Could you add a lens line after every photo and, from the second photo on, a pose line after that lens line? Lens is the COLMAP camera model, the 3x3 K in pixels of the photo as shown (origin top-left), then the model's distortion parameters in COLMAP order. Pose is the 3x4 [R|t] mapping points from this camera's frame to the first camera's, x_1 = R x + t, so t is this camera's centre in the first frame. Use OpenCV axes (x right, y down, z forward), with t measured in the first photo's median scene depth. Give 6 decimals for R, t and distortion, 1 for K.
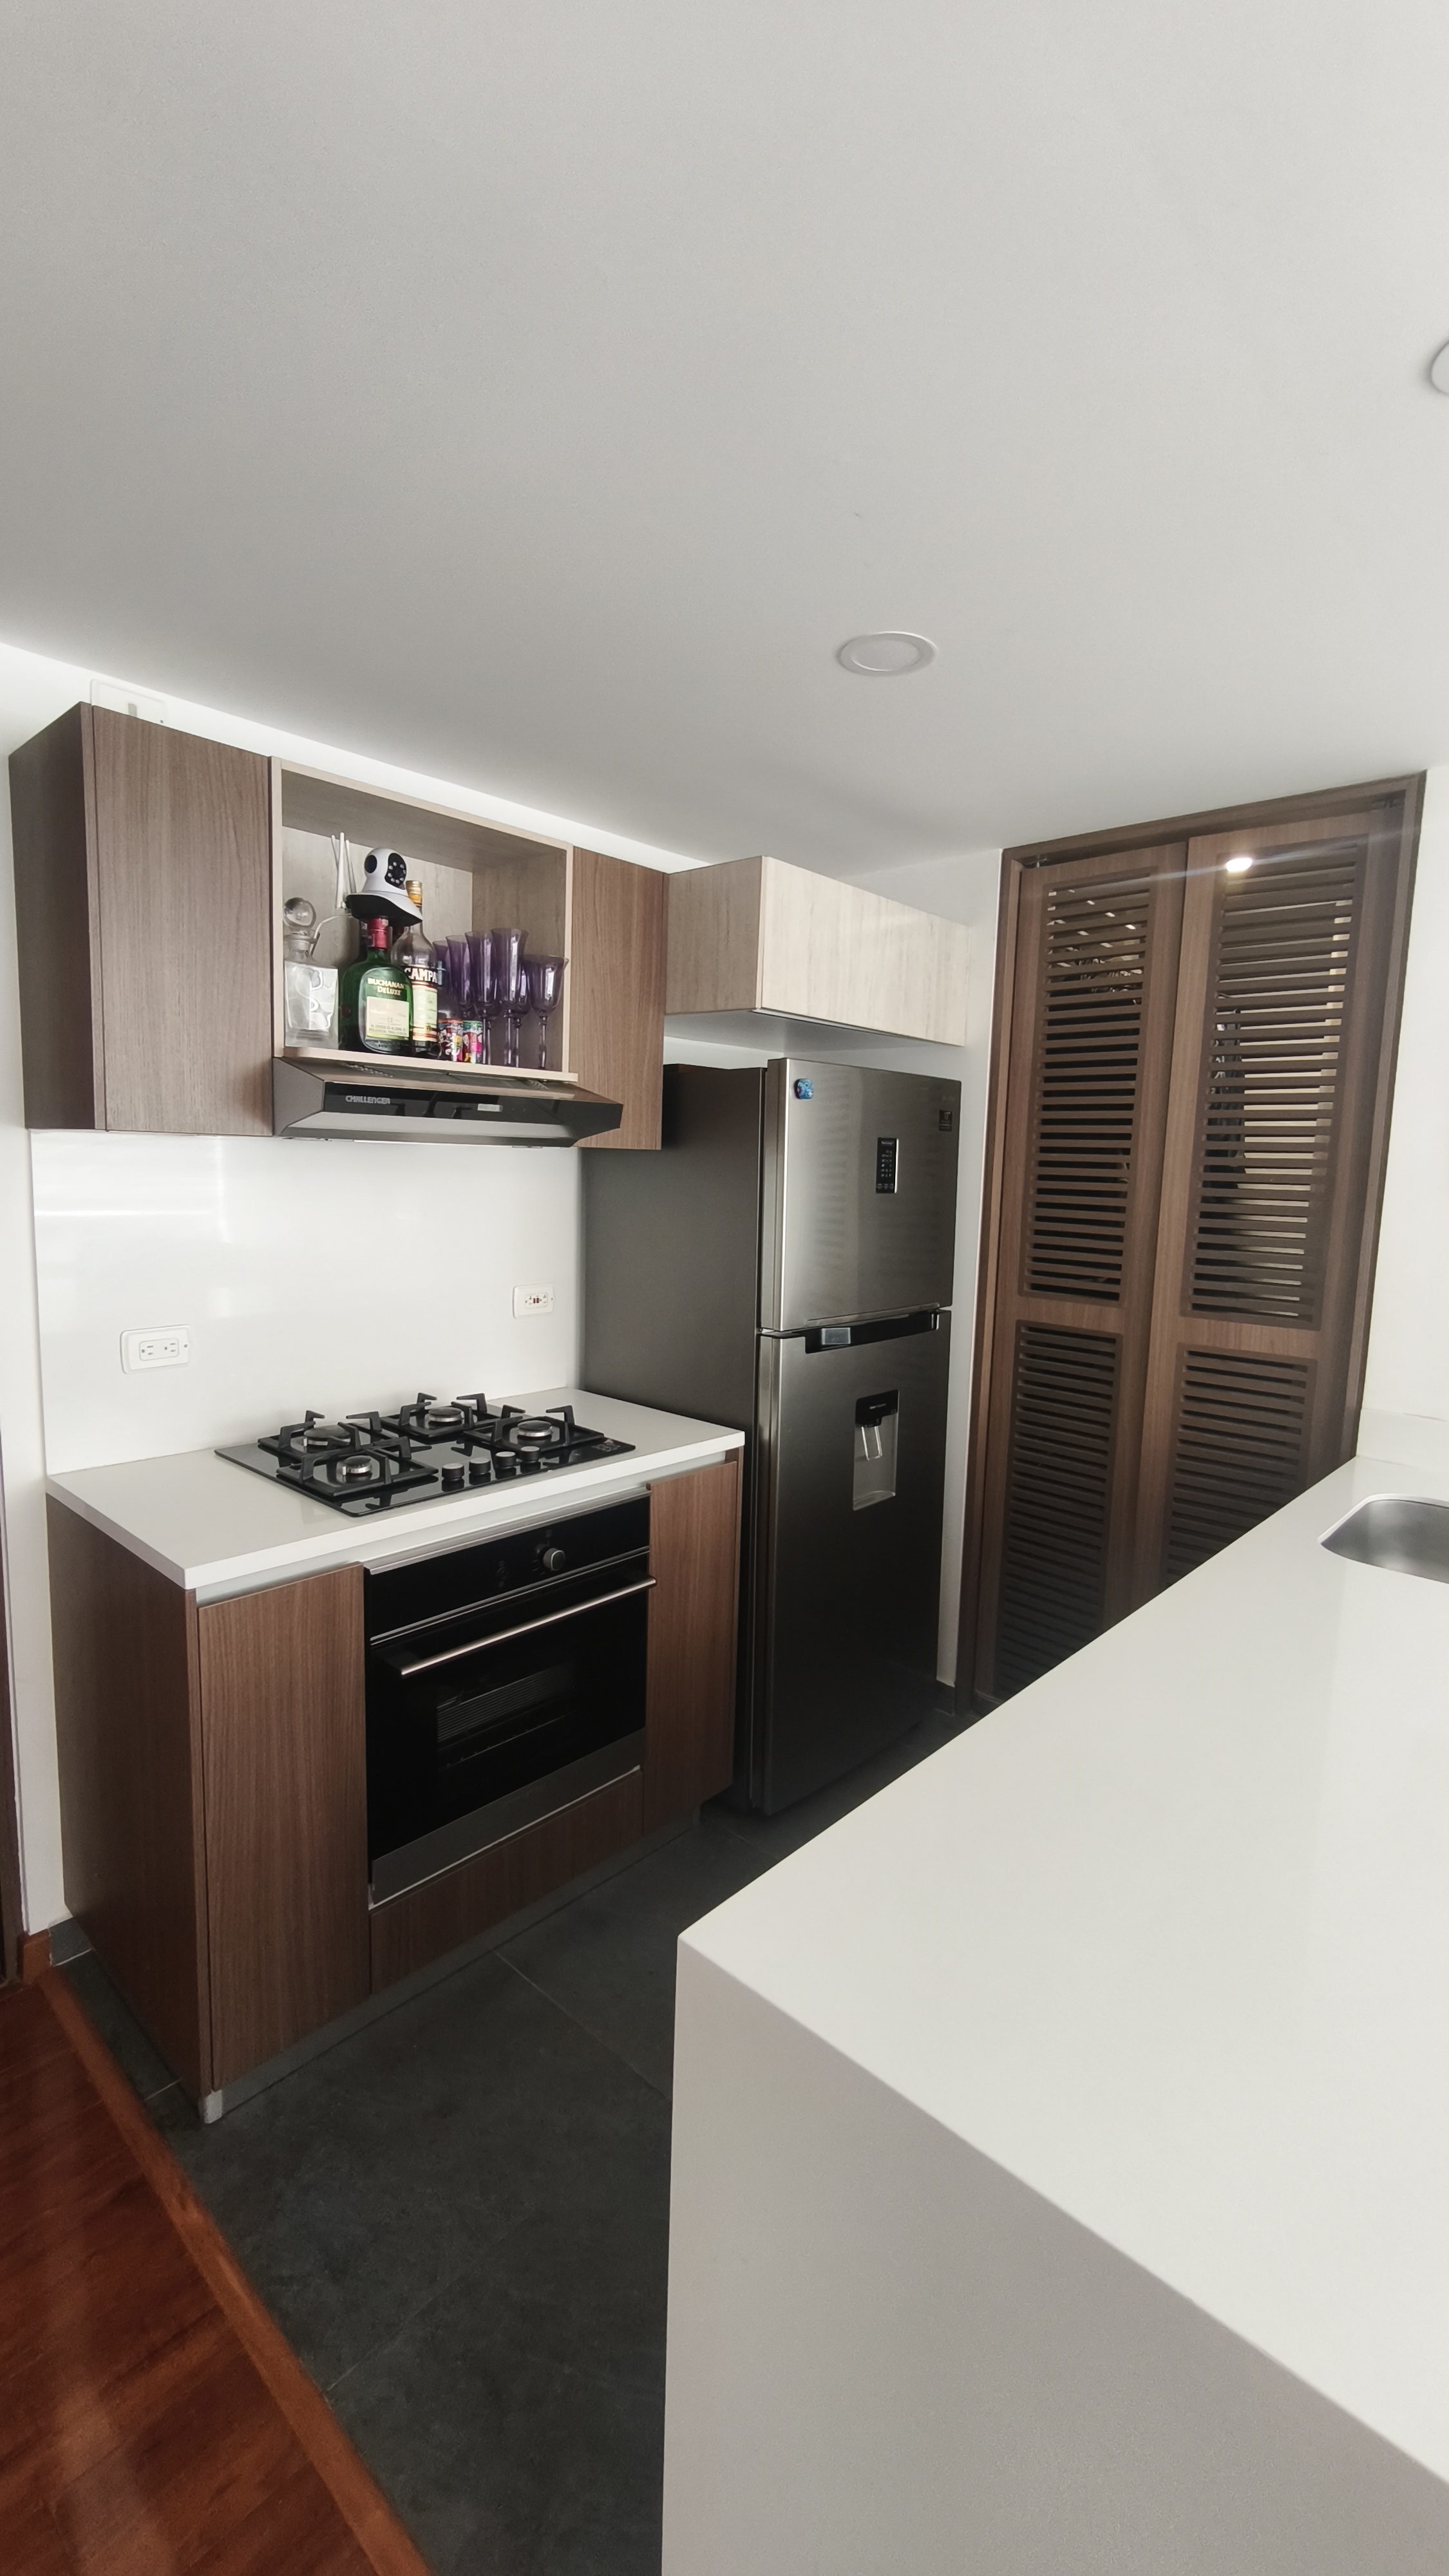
lens RADIAL K [[1094.9, 0, 724.5], [0, 1094.9, 1287.5], [0, 0, 1]] dist [0.000026, -0.000323]
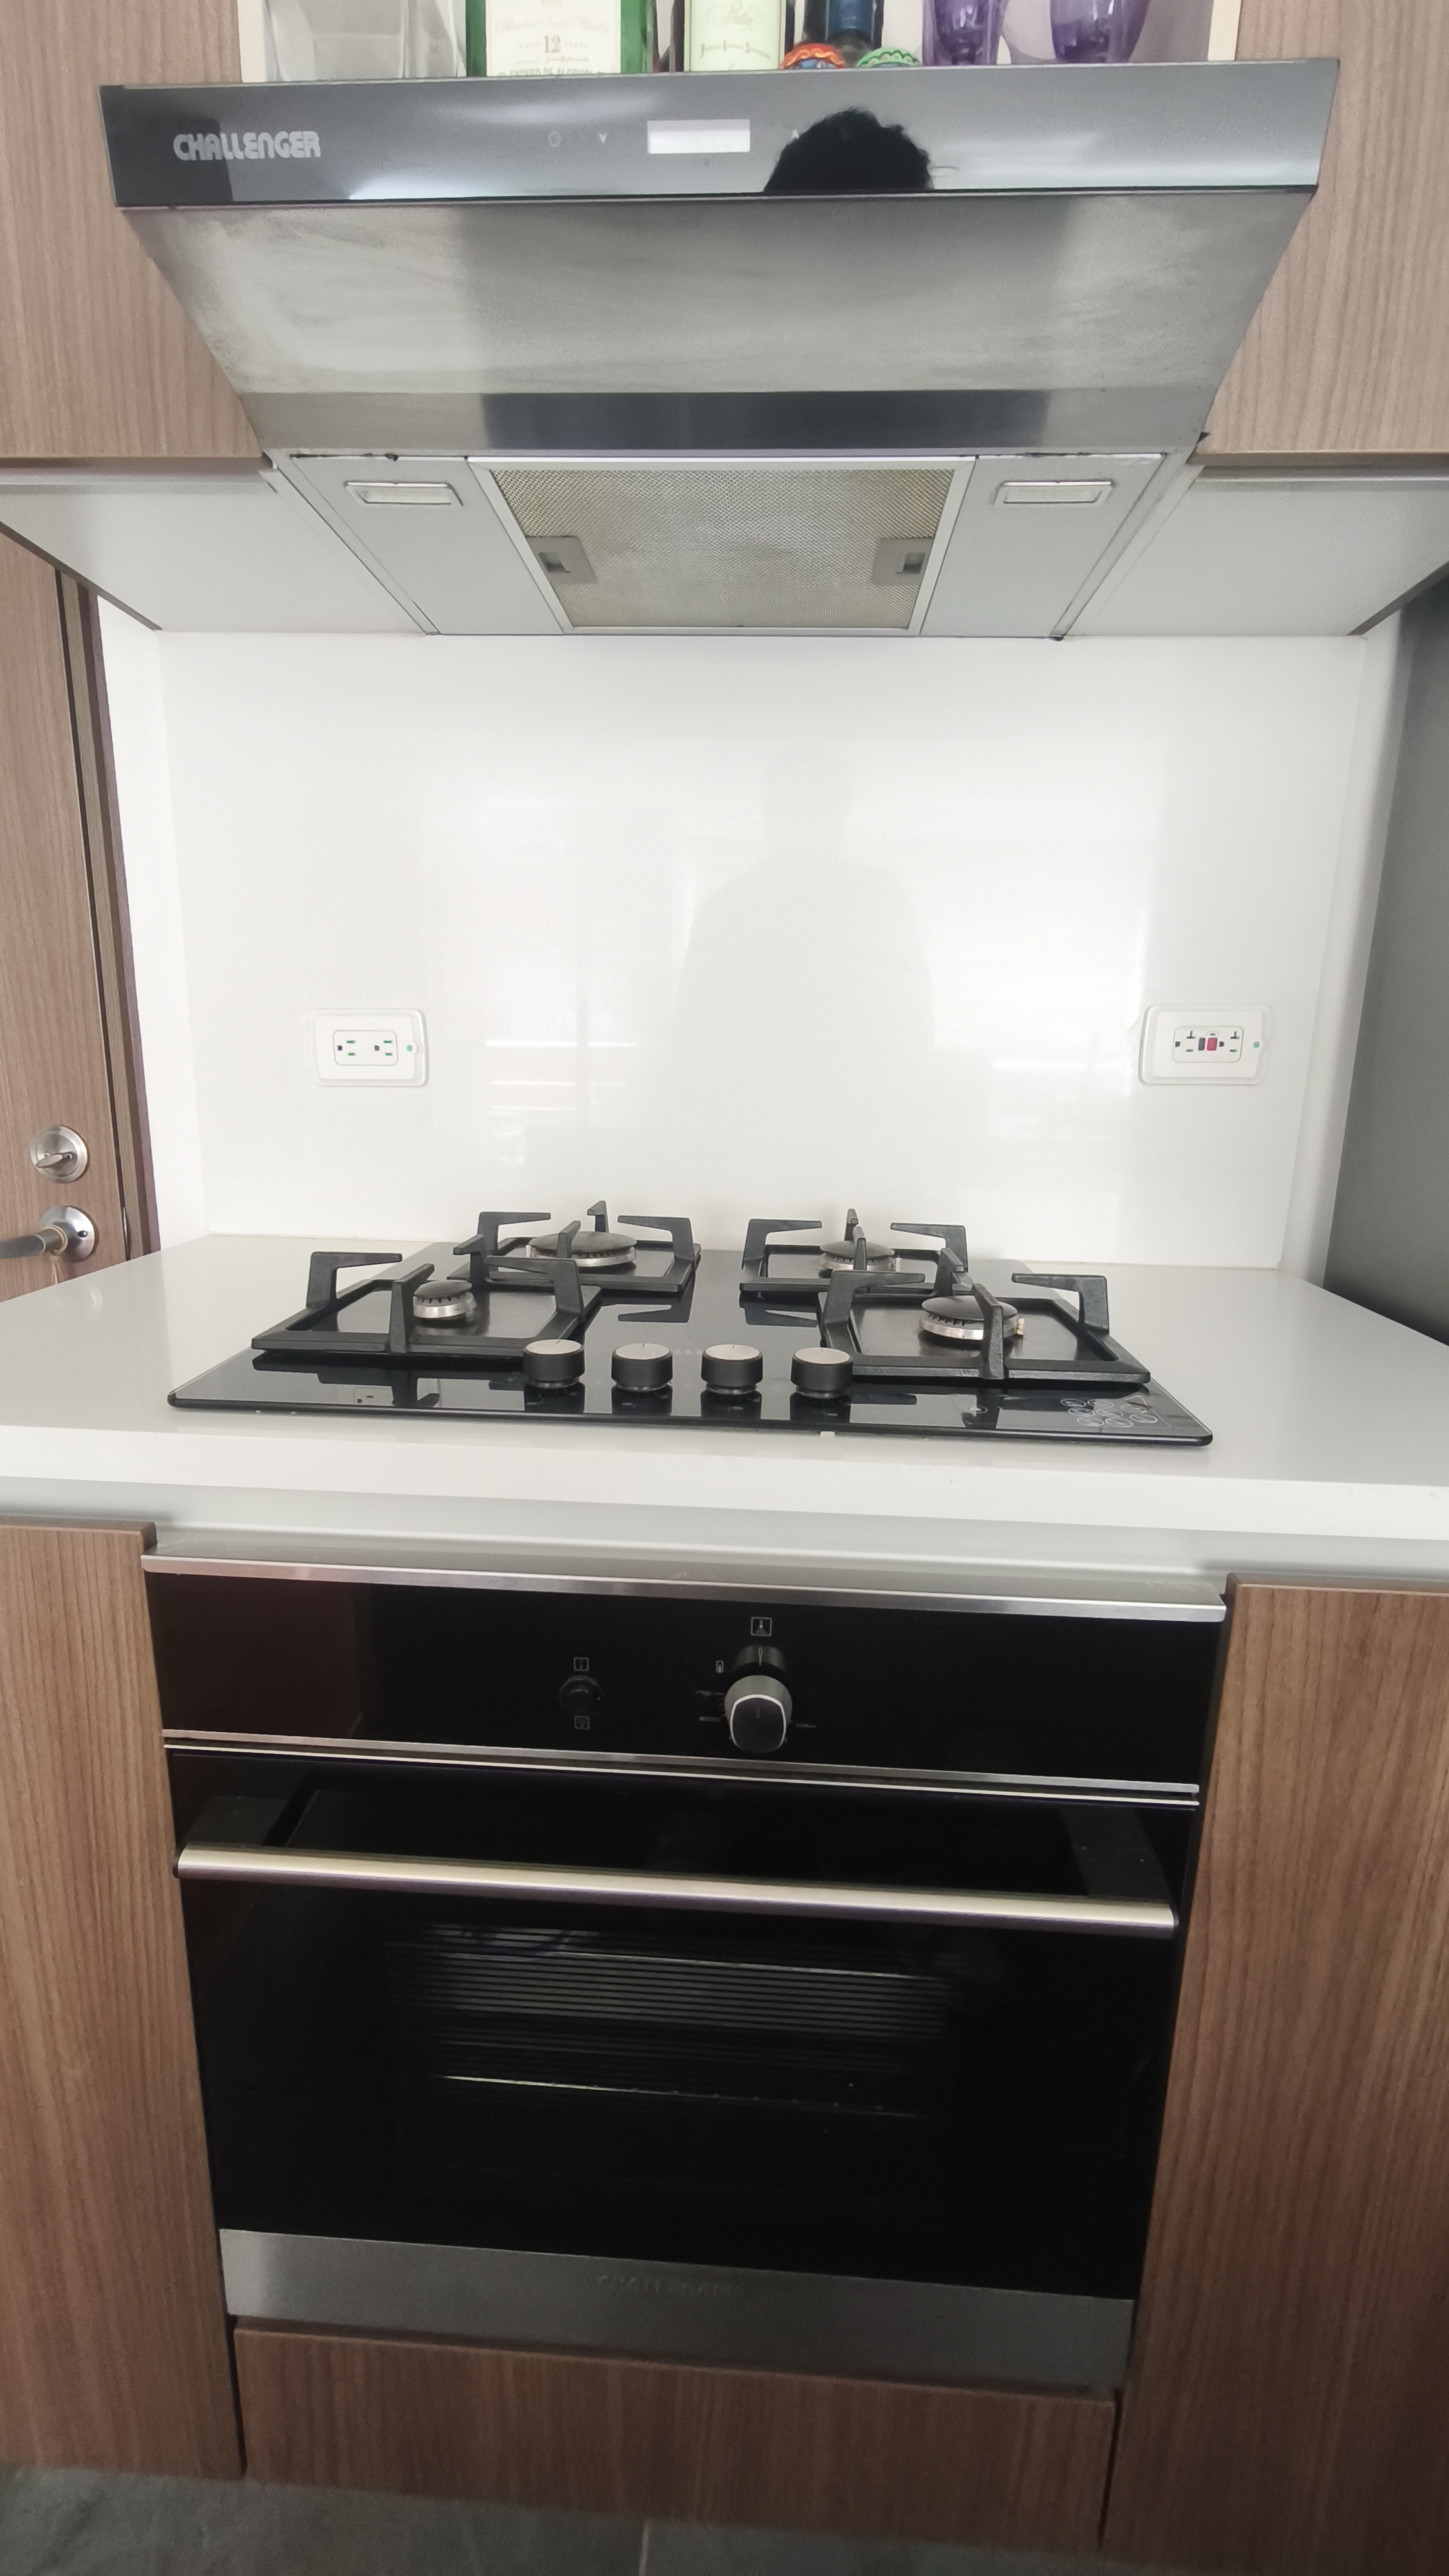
lens RADIAL K [[1094.9, 0, 721.2], [0, 1094.9, 1283.5], [0, 0, 1]] dist [0.000026, -0.000323]
pose [[0.633311, 0.155904, -0.758031, 0.043880], [-0.097583, 0.987768, 0.121625, 0.078129], [0.767720, -0.003056, 0.640778, 0.675240]]
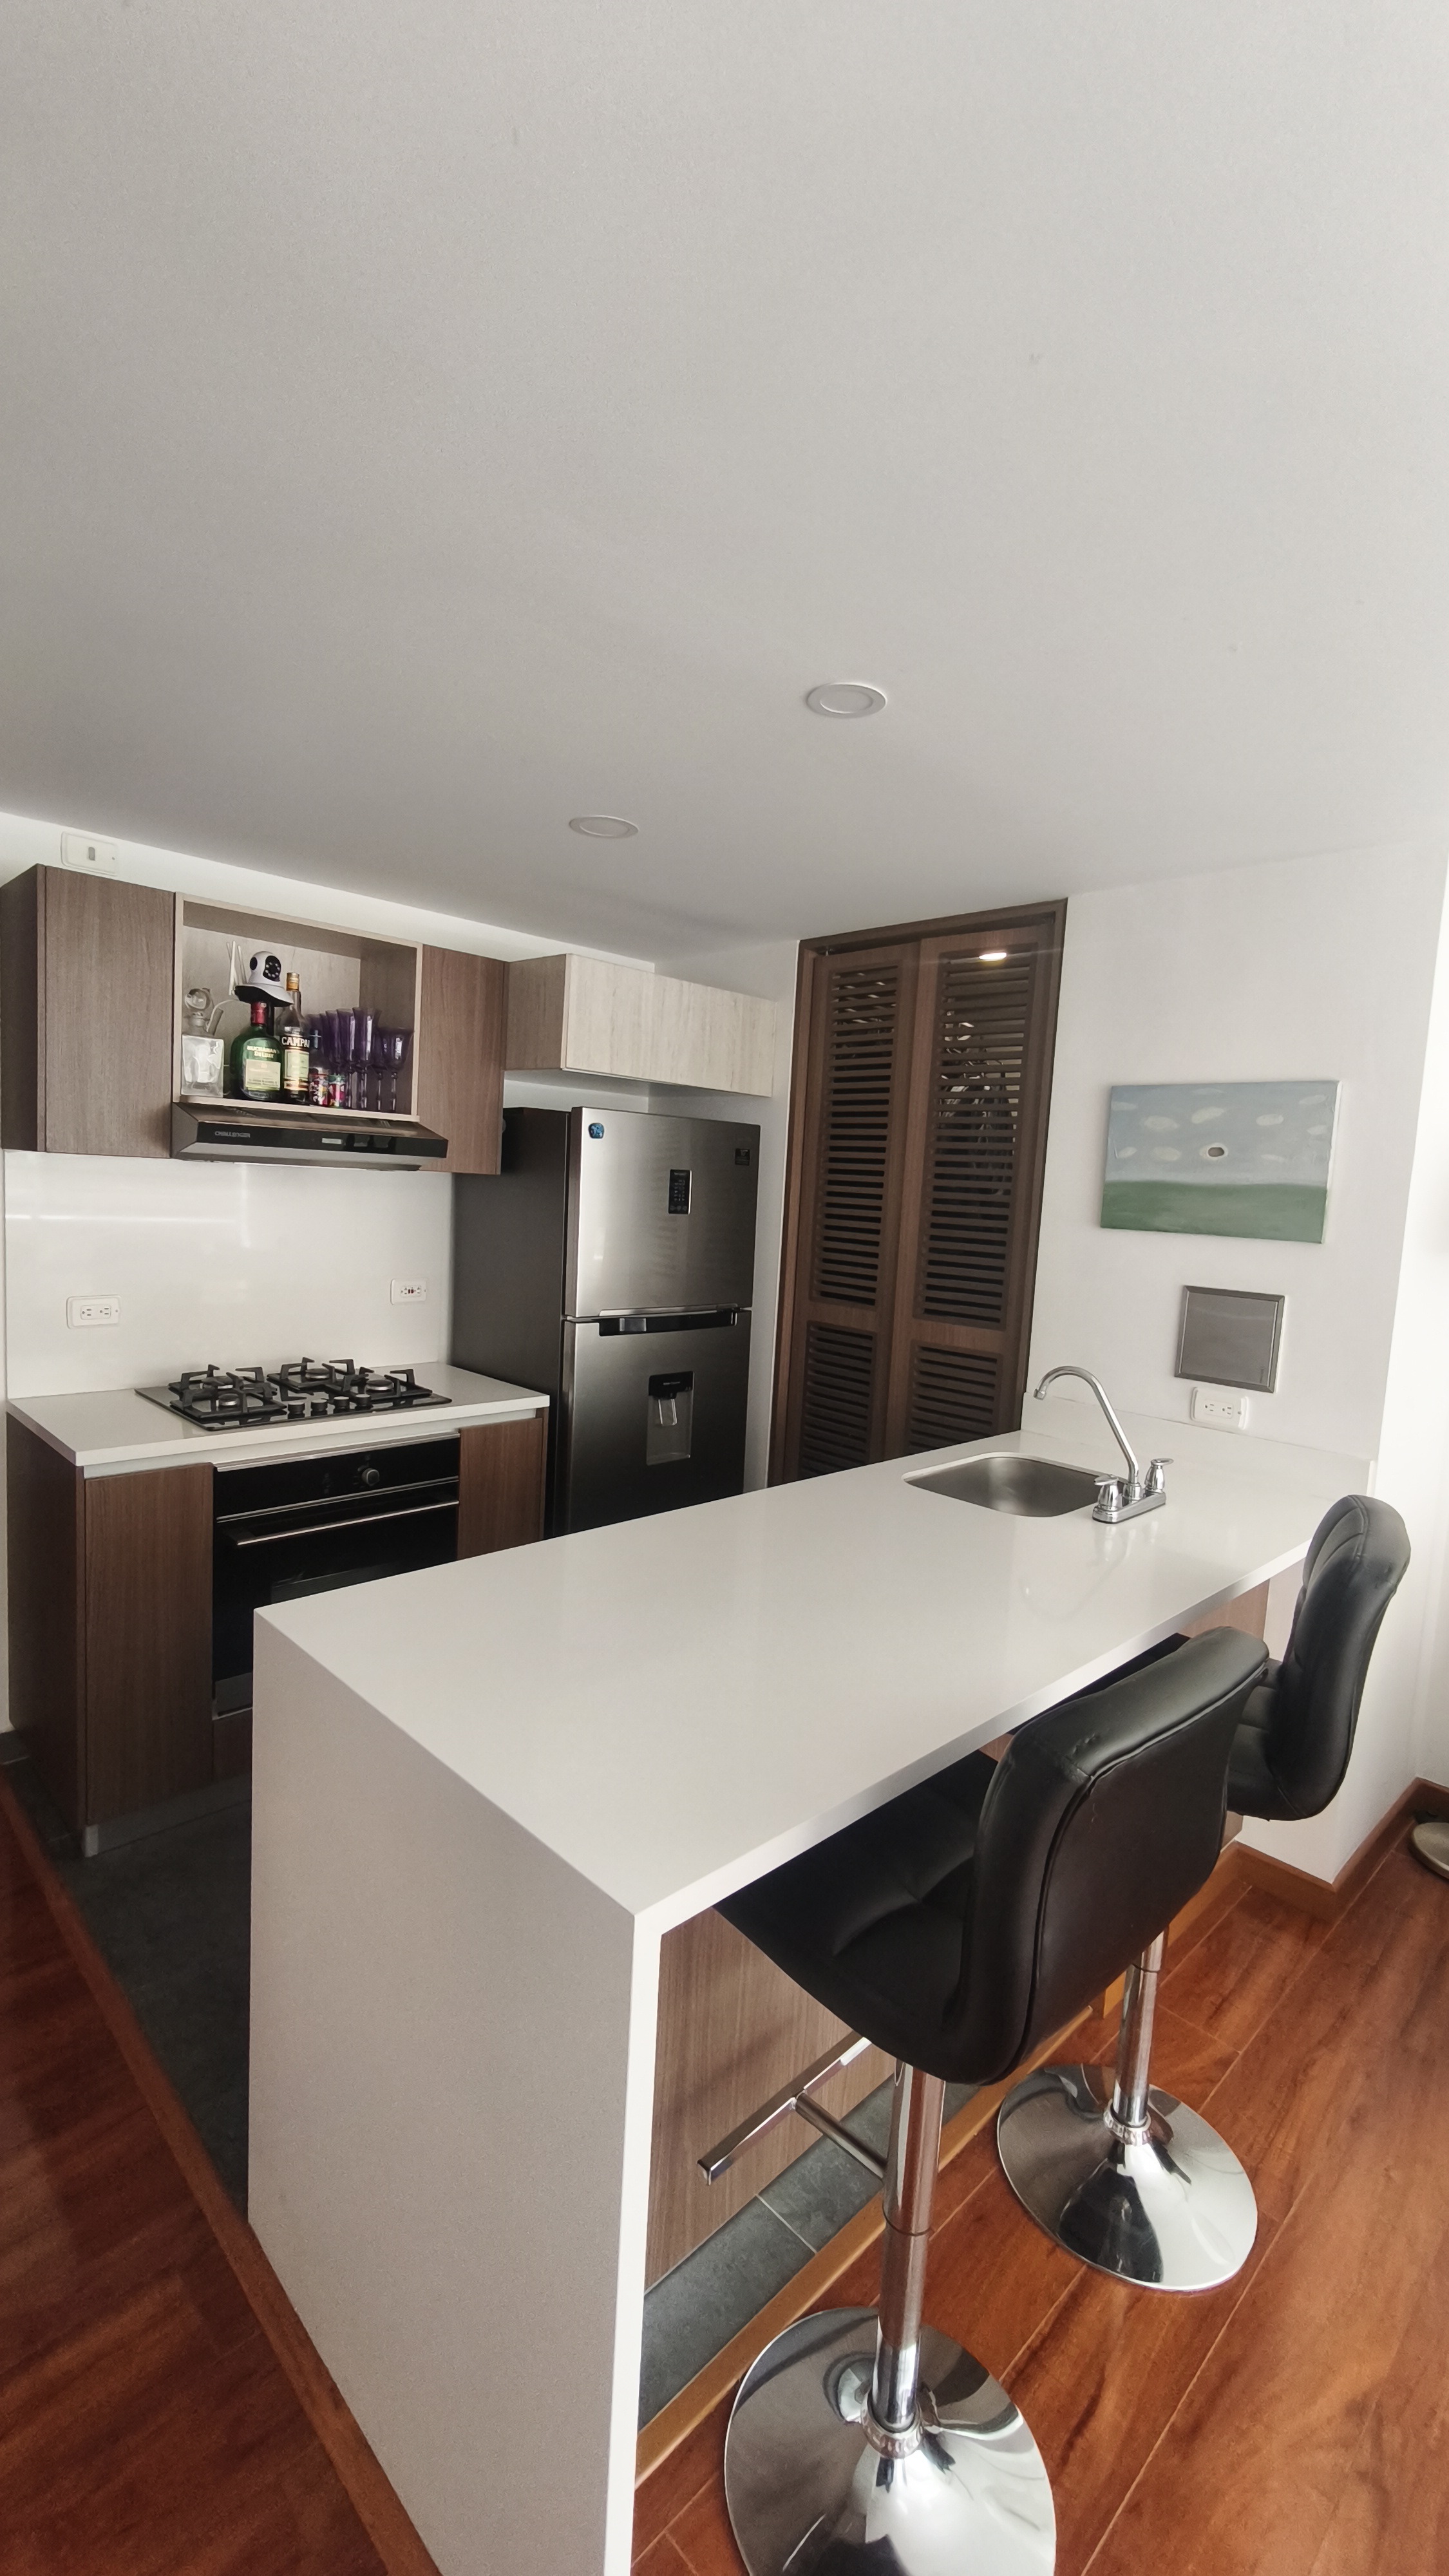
lens RADIAL K [[1094.9, 0, 726.3], [0, 1094.9, 1285.9], [0, 0, 1]] dist [0.000026, -0.000323]
pose [[0.998288, 0.028768, -0.050917, 0.291175], [-0.030054, 0.999243, -0.024682, 0.029494], [0.050169, 0.026171, 0.998398, -0.278747]]
